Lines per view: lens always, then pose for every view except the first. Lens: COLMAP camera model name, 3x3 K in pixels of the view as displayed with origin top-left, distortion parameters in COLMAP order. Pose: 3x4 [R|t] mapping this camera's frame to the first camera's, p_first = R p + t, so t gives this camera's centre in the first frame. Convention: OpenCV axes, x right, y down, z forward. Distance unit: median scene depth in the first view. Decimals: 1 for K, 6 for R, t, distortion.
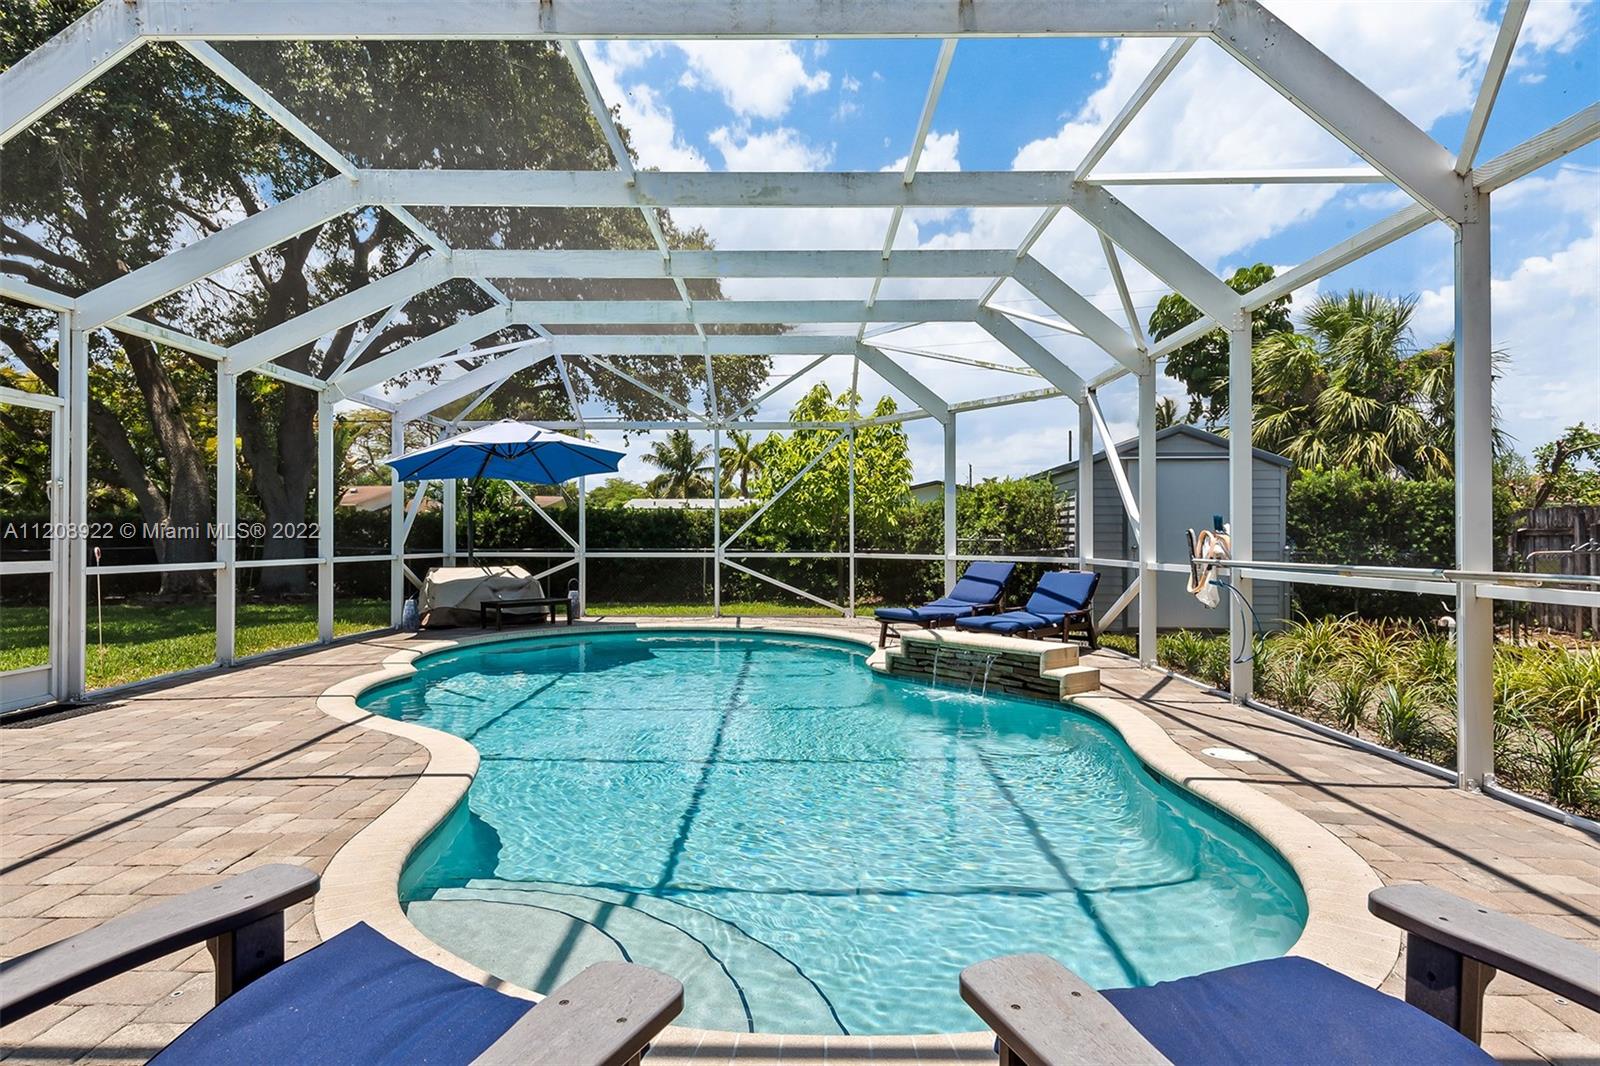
lens RADIAL K [[878.4, 0, 807.3], [0, 878.4, 535.5], [0, 0, 1]] dist [0.076193, -0.058280]
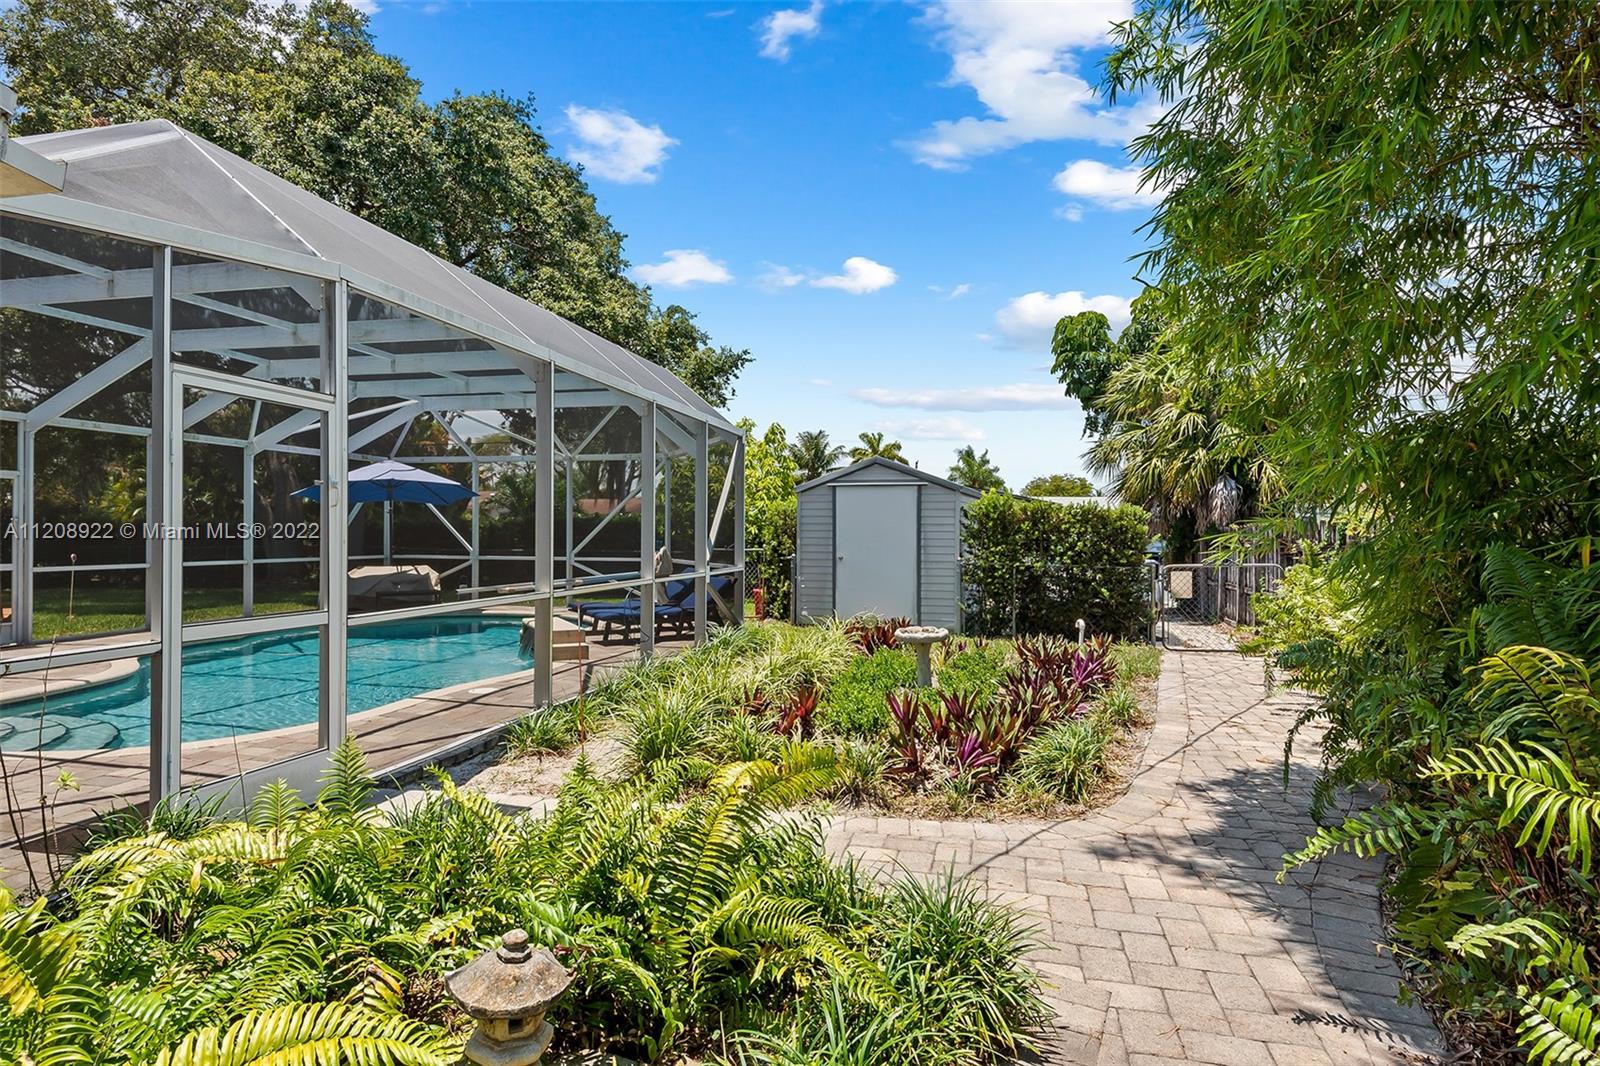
lens RADIAL K [[878.4, 0, 807.3], [0, 878.4, 535.5], [0, 0, 1]] dist [0.076193, -0.058280]
pose [[0.974284, 0.004862, -0.225269, 0.606851], [-0.003382, 0.999970, 0.006957, -0.025278], [0.225296, -0.006016, 0.974272, -0.207814]]
